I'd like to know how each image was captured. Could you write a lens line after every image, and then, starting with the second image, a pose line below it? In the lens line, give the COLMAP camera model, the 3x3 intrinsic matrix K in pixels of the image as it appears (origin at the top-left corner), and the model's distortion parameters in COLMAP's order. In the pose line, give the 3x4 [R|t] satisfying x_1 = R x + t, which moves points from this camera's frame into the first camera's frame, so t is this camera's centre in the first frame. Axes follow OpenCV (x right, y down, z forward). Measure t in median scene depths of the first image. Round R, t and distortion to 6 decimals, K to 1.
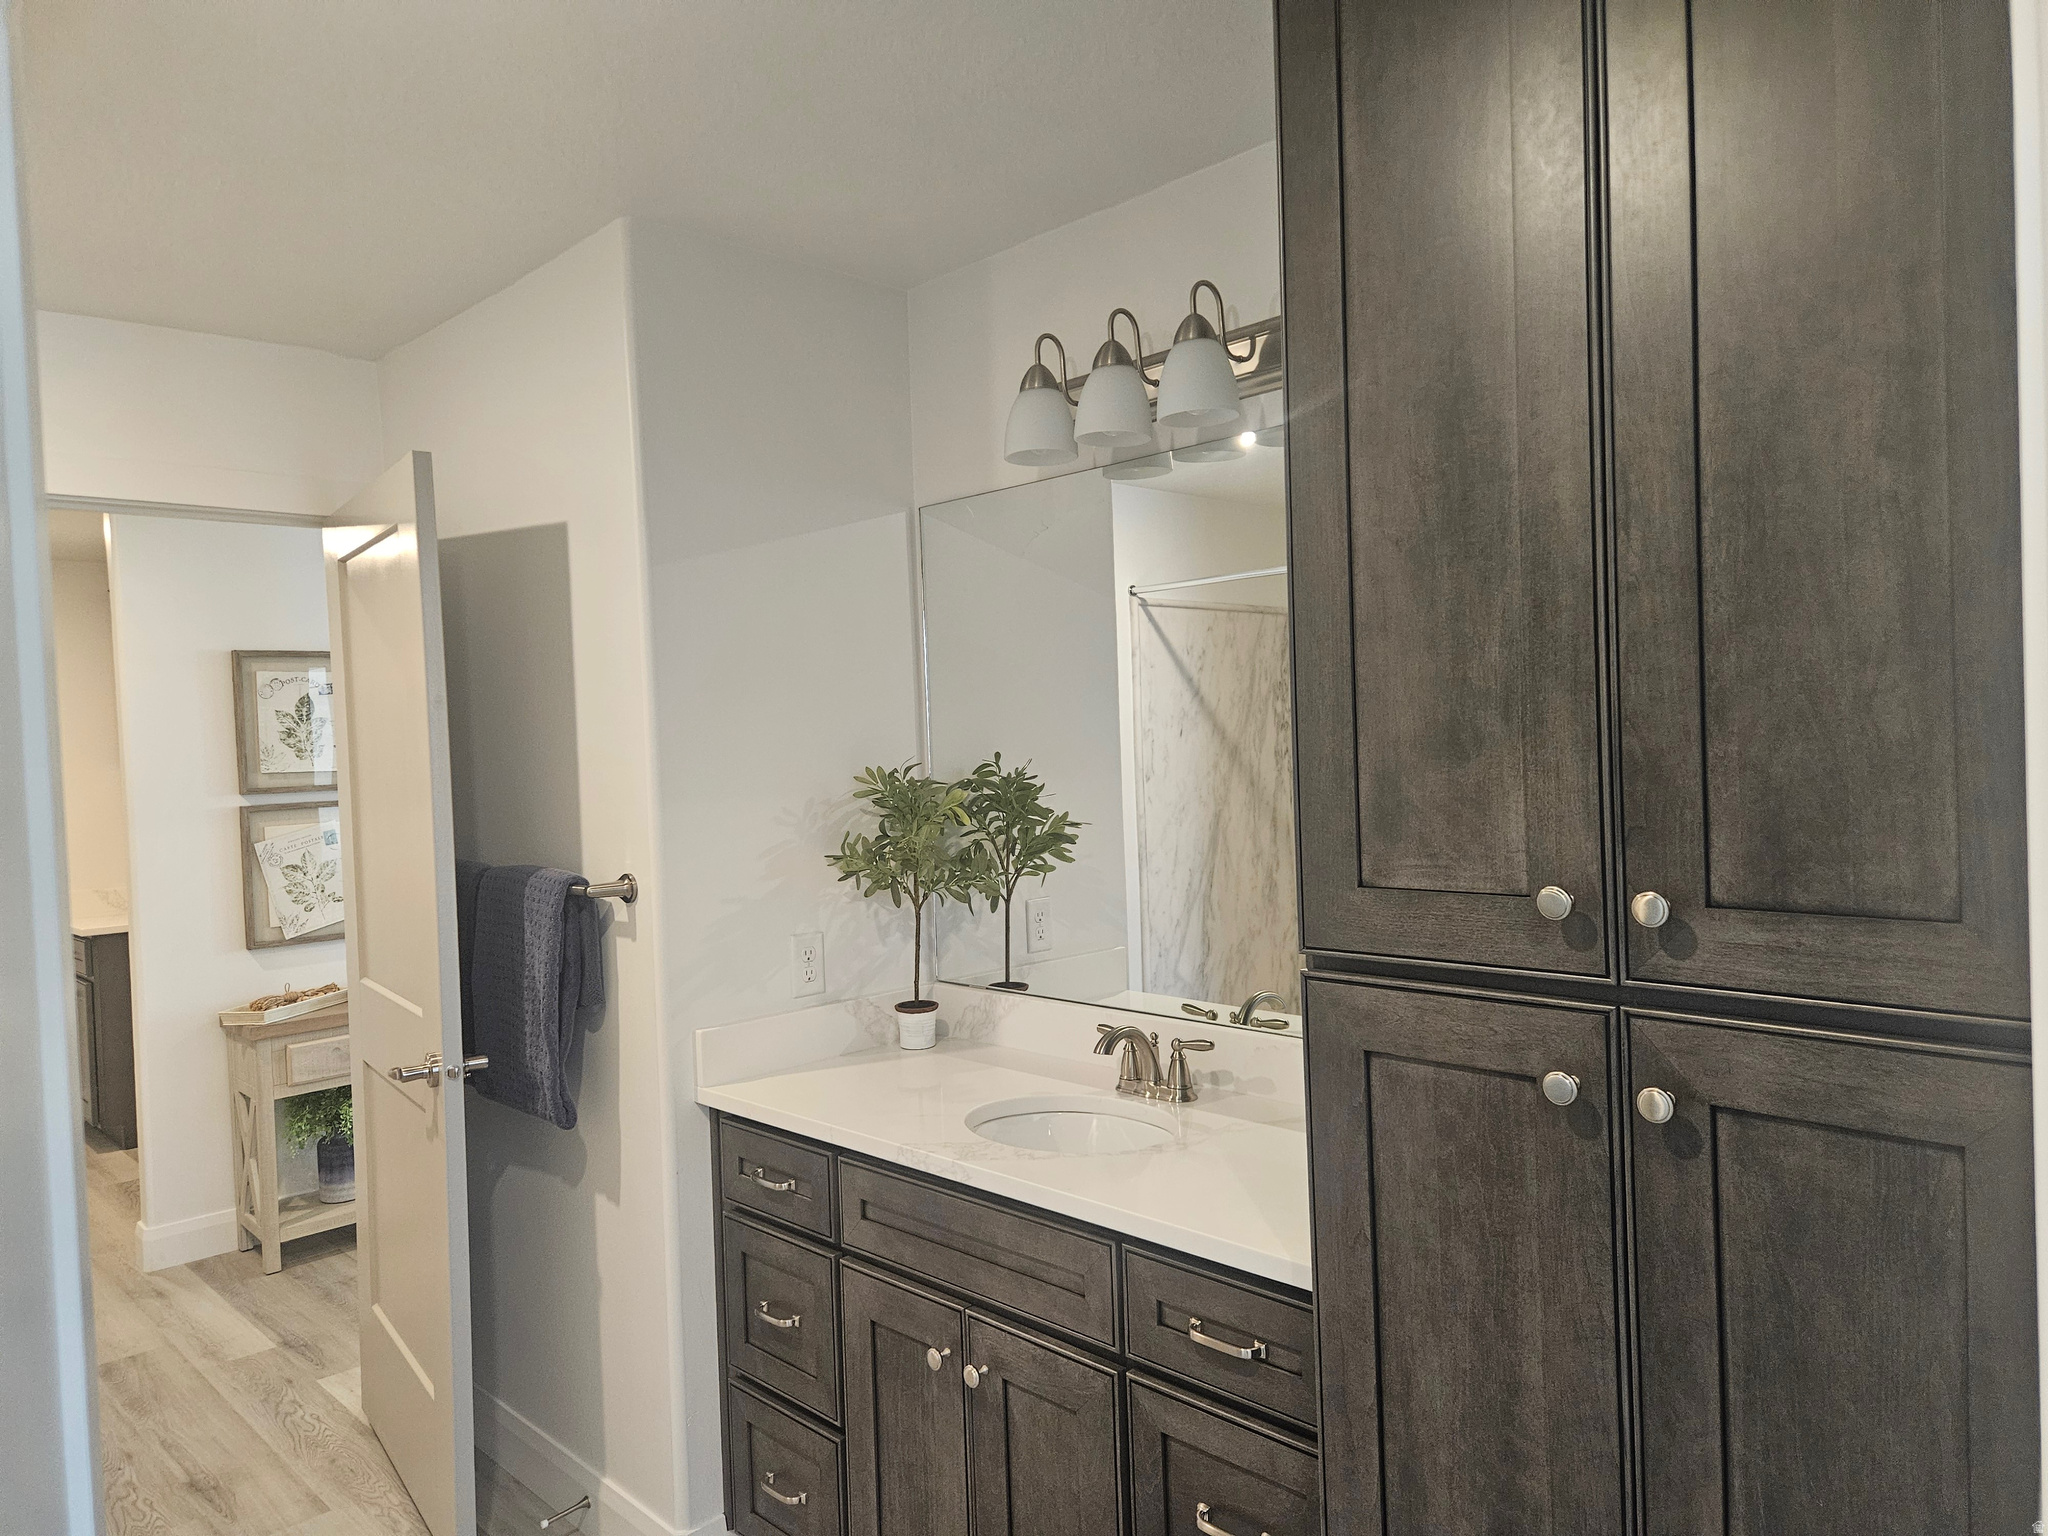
lens RADIAL K [[1366.0, 0, 1024.0], [0, 1366.0, 768.0], [0, 0, 1]] dist [0.016395, -0.002016]
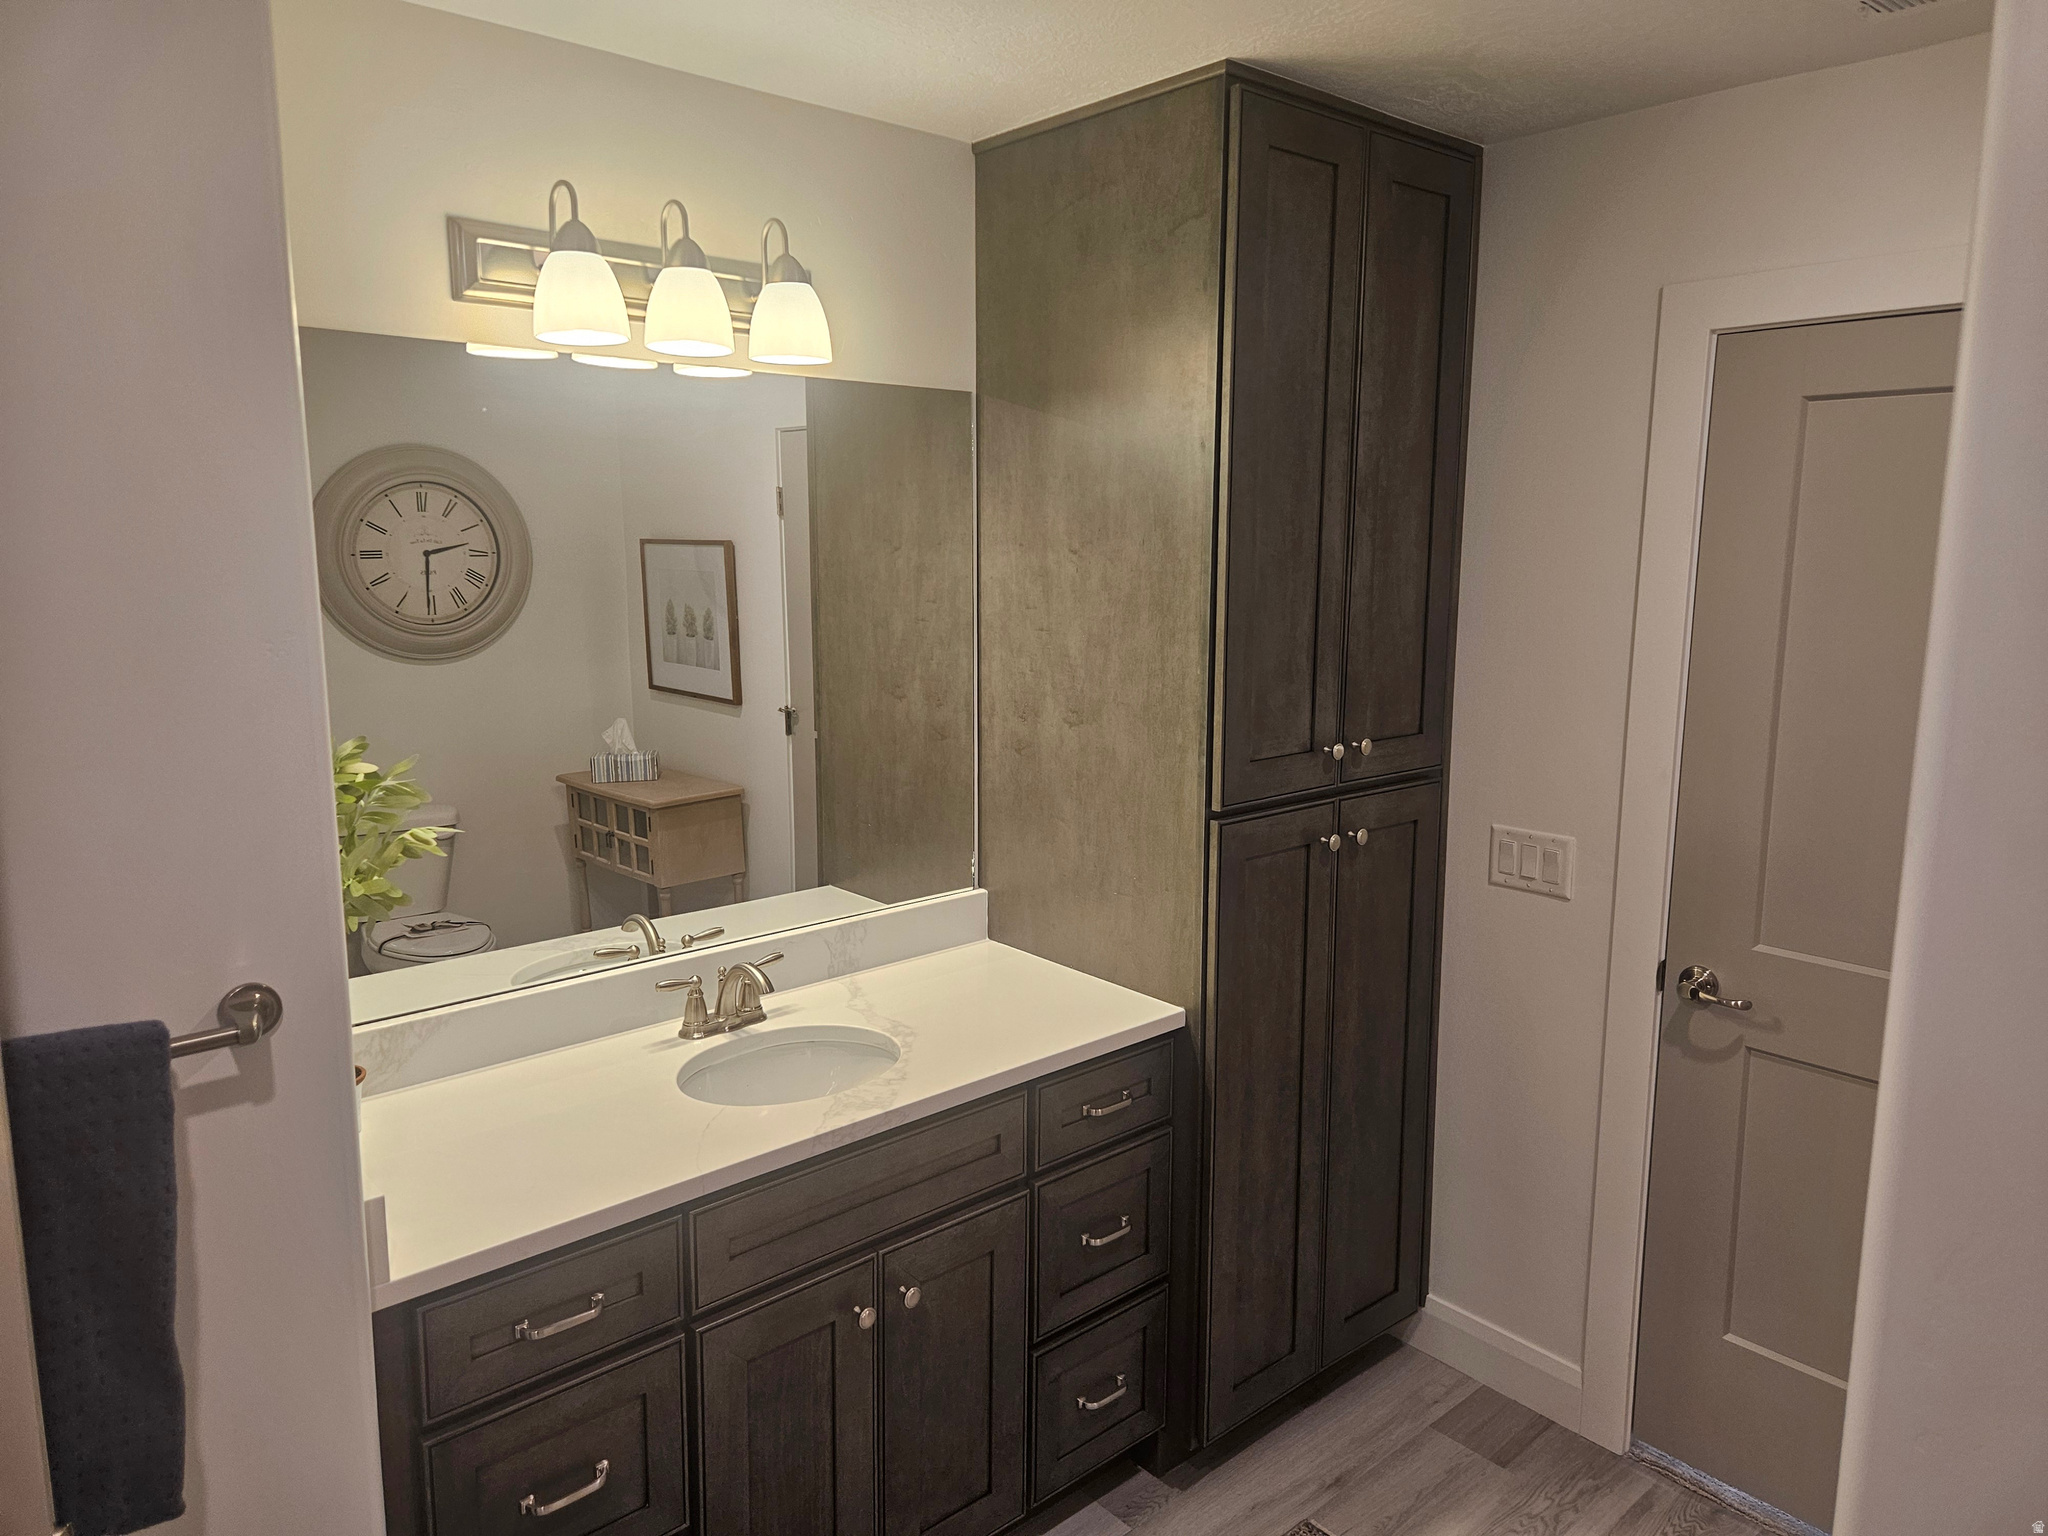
lens RADIAL K [[1366.0, 0, 1024.0], [0, 1366.0, 768.0], [0, 0, 1]] dist [0.016395, -0.002016]
pose [[0.049719, -0.128045, 0.990521, -1.126799], [0.019174, 0.991687, 0.127233, -0.097919], [-0.998579, 0.012666, 0.051761, 0.945468]]
